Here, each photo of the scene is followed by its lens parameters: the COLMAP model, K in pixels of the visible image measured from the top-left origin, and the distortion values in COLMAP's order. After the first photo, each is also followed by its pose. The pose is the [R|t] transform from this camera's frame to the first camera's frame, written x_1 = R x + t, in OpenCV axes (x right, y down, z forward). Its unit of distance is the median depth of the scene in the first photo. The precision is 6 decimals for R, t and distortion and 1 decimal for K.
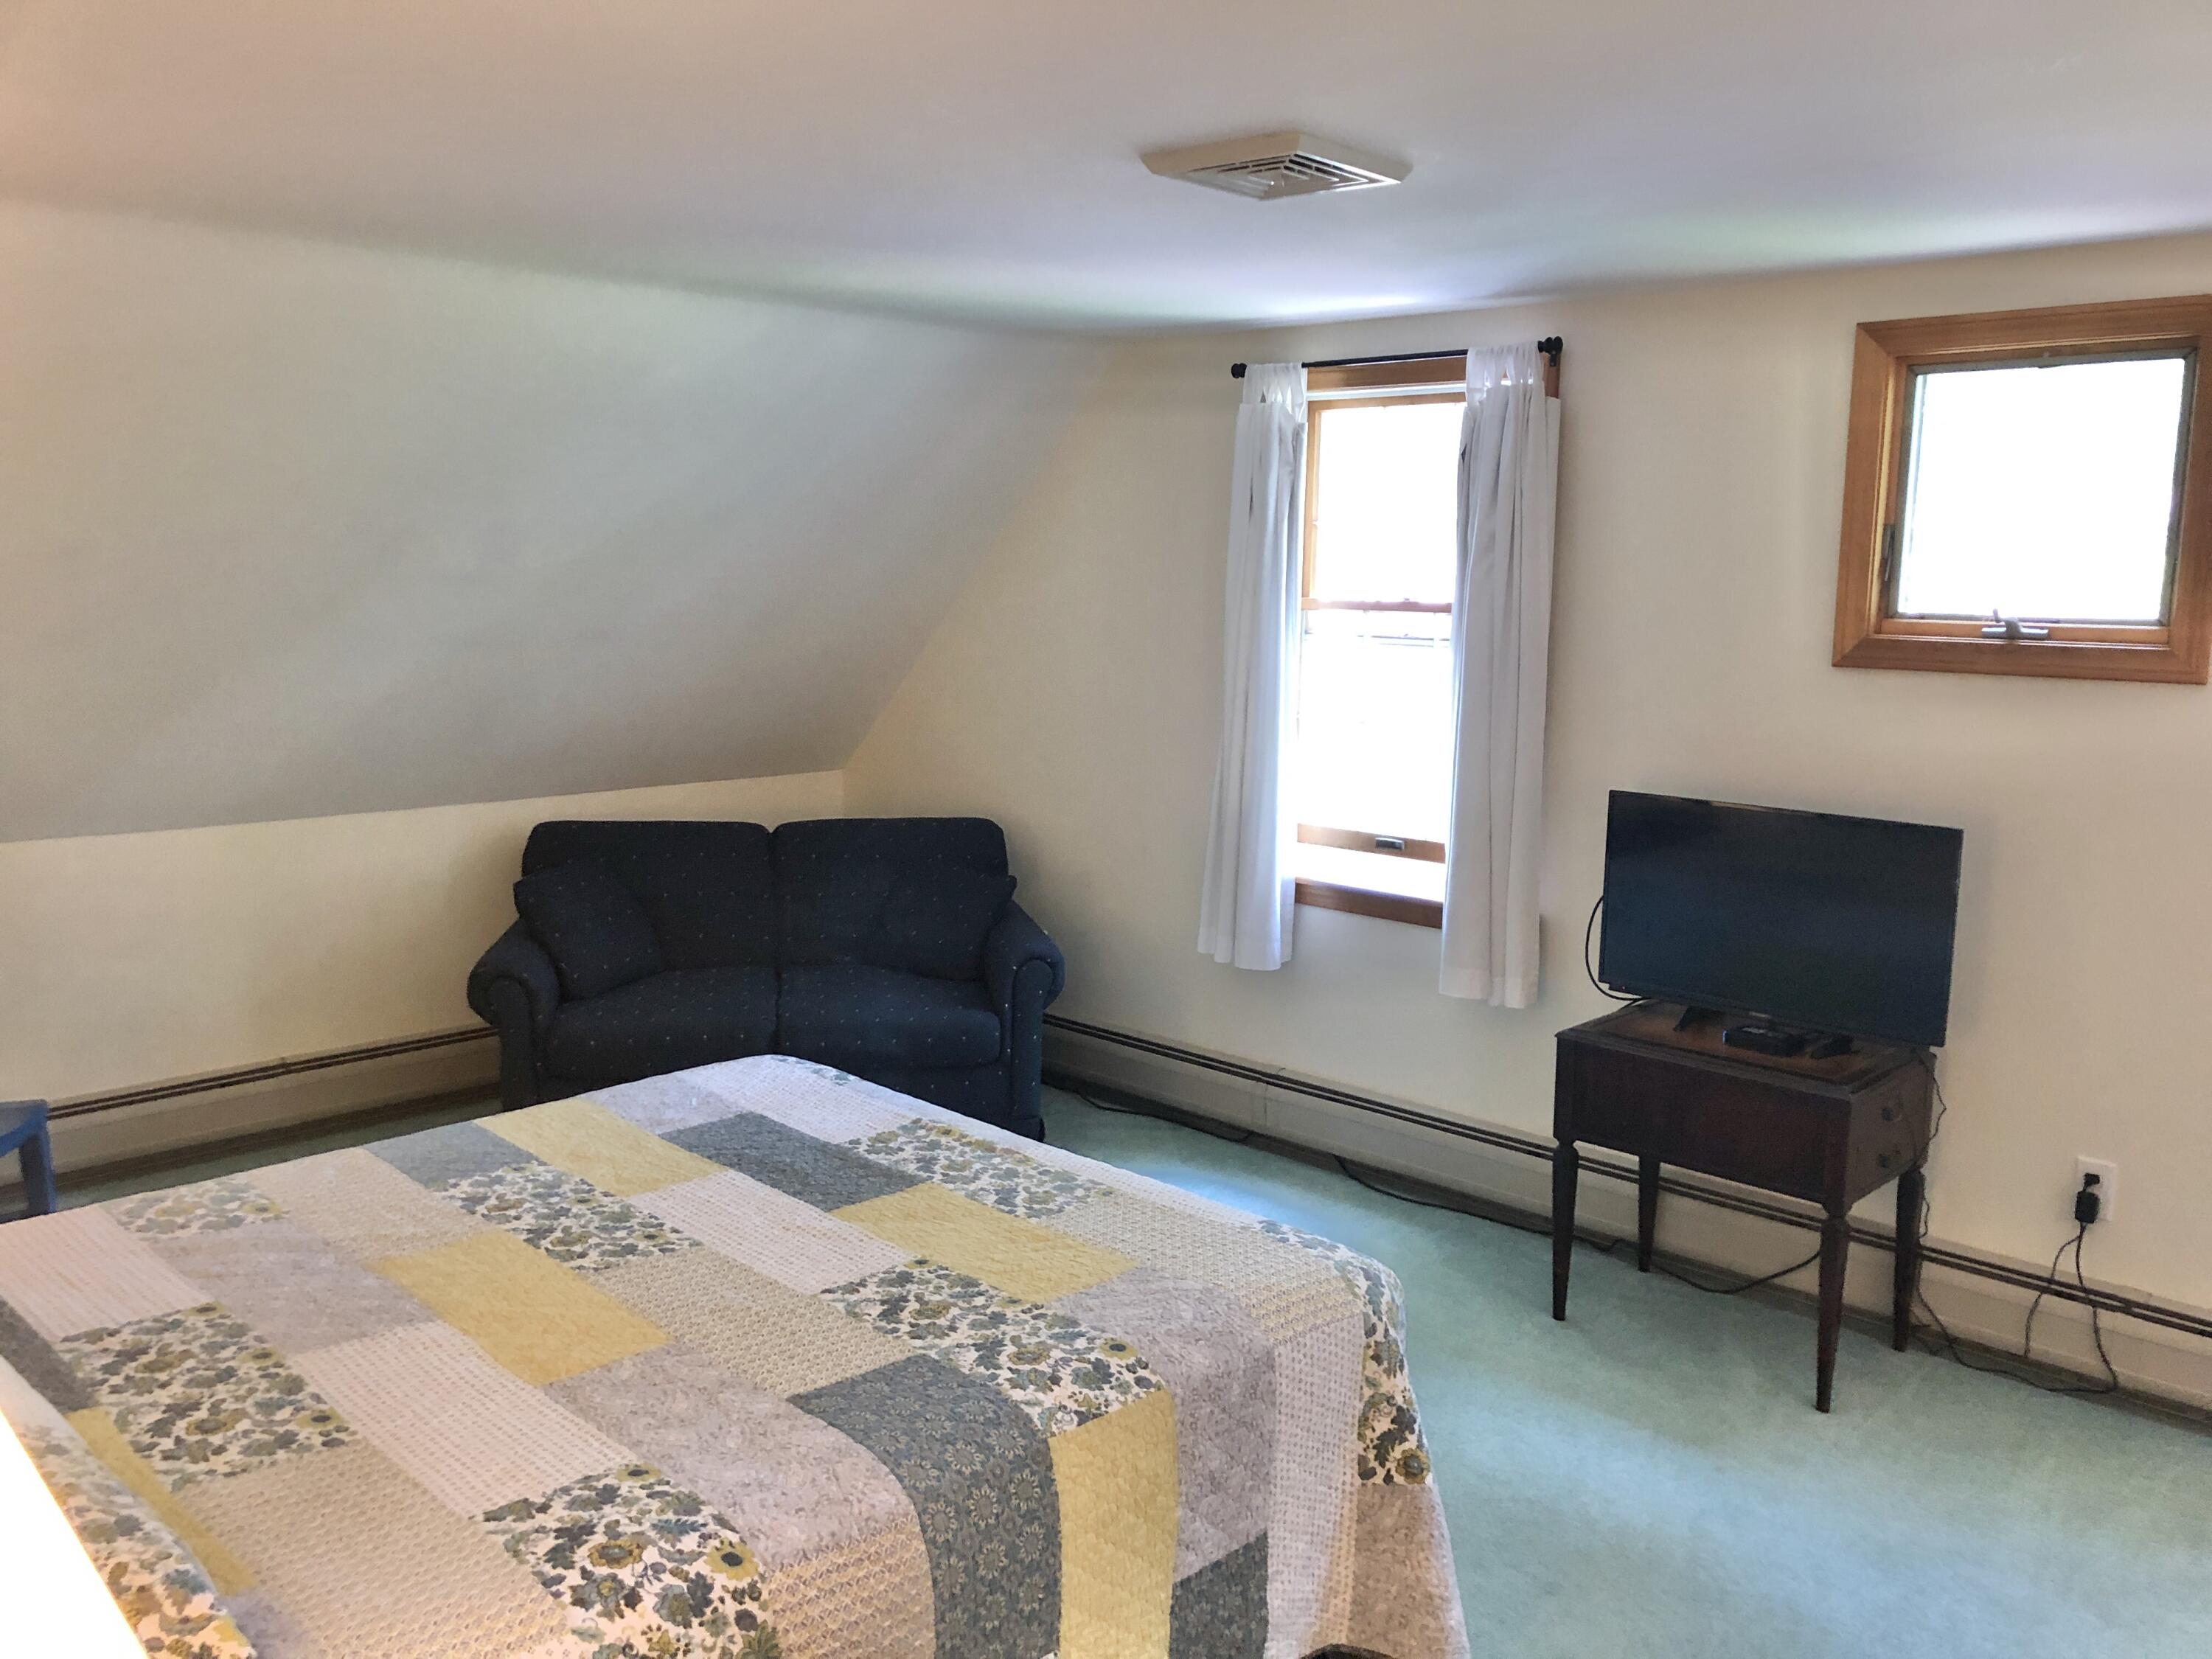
lens RADIAL K [[1801.4, 0, 1106.0], [0, 1801.4, 829.5], [0, 0, 1]] dist [0.127329, -0.253257]
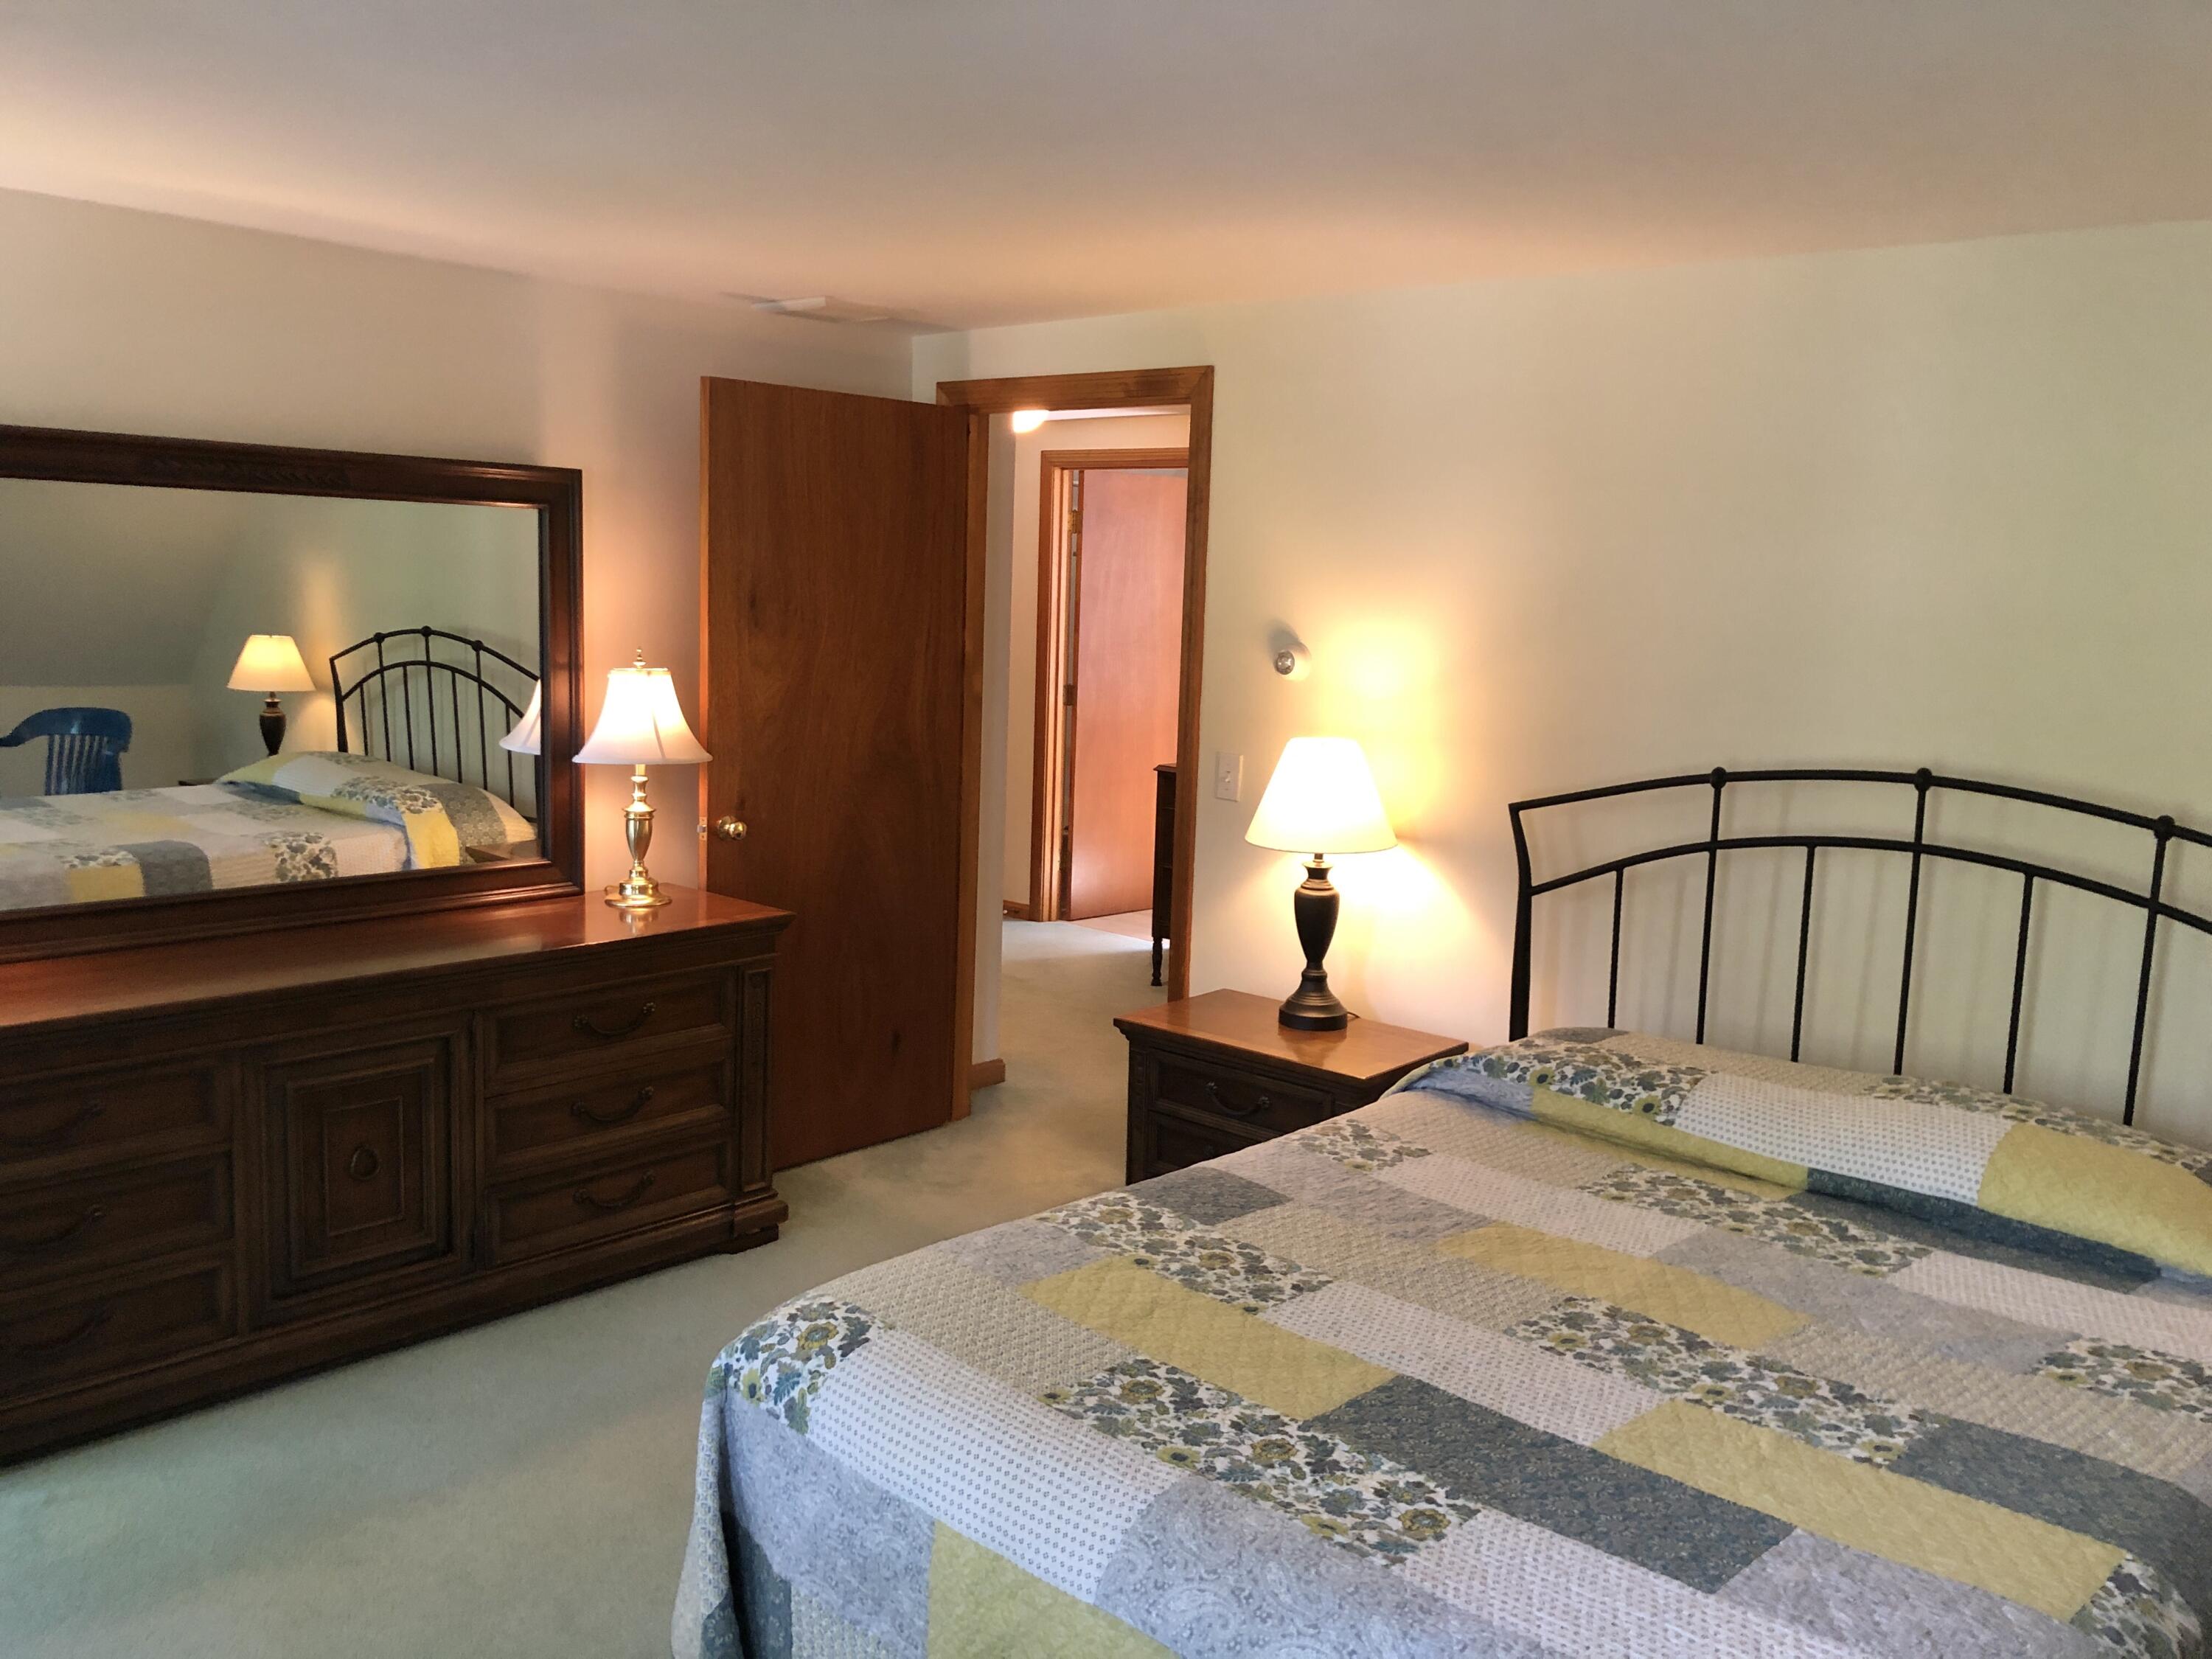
lens RADIAL K [[1801.4, 0, 1106.0], [0, 1801.4, 829.5], [0, 0, 1]] dist [0.127329, -0.253257]
pose [[-0.997983, -0.048768, -0.040636, 0.022285], [-0.058551, 0.954474, 0.292490, -0.261569], [0.024522, 0.294279, -0.955405, 1.791899]]
